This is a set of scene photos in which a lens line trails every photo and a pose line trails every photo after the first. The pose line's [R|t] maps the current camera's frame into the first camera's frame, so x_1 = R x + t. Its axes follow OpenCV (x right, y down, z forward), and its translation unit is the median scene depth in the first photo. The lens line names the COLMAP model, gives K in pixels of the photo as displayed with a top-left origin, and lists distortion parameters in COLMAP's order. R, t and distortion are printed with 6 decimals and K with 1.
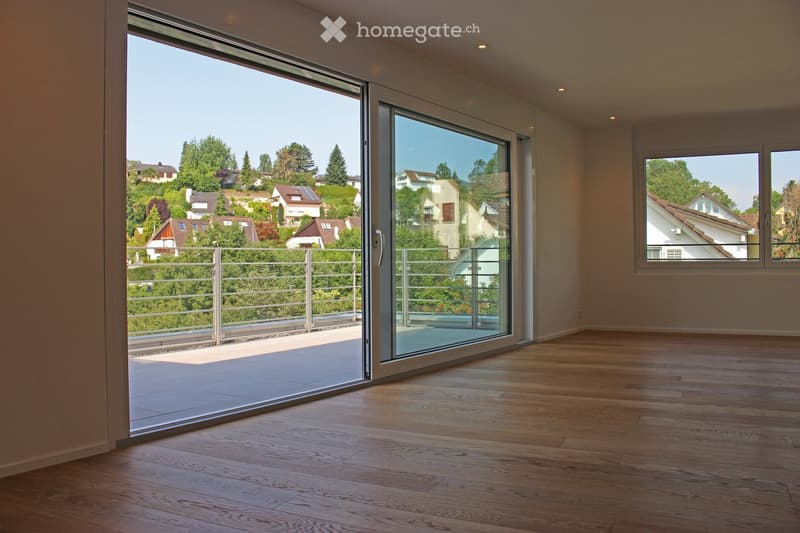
lens RADIAL K [[650.7, 0, 400.0], [0, 650.7, 266.5], [0, 0, 1]] dist [-0.166343, 0.132311]
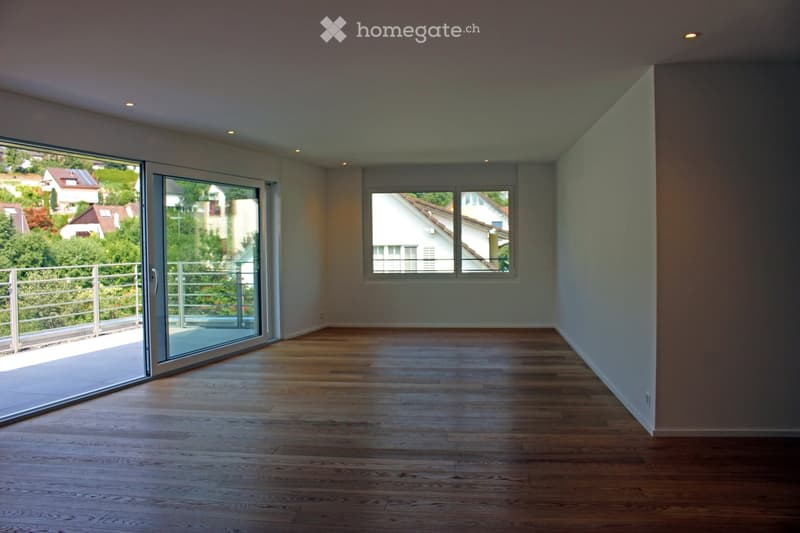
lens RADIAL K [[650.7, 0, 400.0], [0, 650.7, 266.5], [0, 0, 1]] dist [-0.166343, 0.132311]
pose [[0.948085, -0.014929, 0.317666, 0.007806], [0.007387, 0.999662, 0.024932, -0.020780], [-0.317930, -0.021291, 0.947875, -0.104383]]
